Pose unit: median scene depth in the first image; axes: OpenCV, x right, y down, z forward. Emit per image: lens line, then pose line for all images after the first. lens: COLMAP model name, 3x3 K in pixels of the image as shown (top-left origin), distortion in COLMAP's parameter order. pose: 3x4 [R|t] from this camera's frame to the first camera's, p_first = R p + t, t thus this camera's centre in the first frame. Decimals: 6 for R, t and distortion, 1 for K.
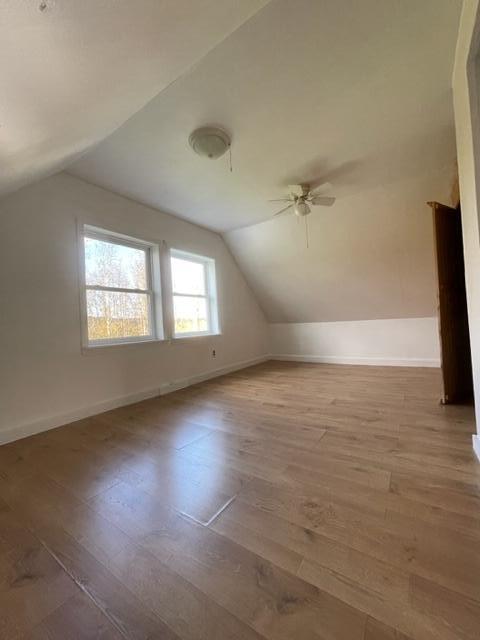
lens RADIAL K [[256.7, 0, 238.4], [0, 256.7, 320.0], [0, 0, 1]] dist [0.000399, 0.000015]
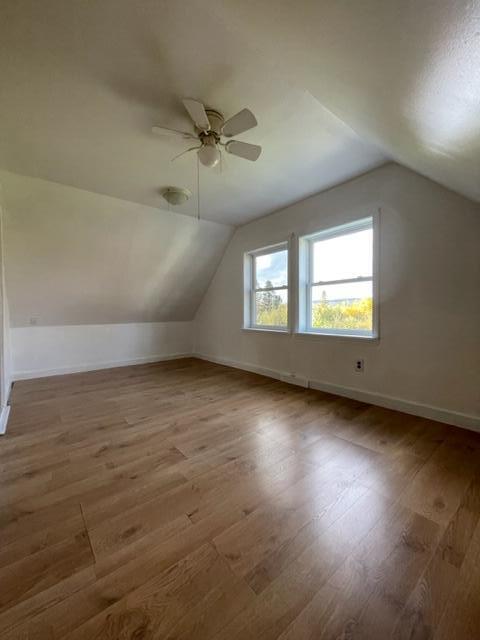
lens RADIAL K [[256.7, 0, 238.4], [0, 256.7, 320.0], [0, 0, 1]] dist [0.000399, 0.000015]
pose [[-0.282632, 0.082175, -0.955702, 0.959246], [0.037101, 0.996515, 0.074712, -0.073728], [0.958511, -0.014341, -0.284696, 1.373394]]
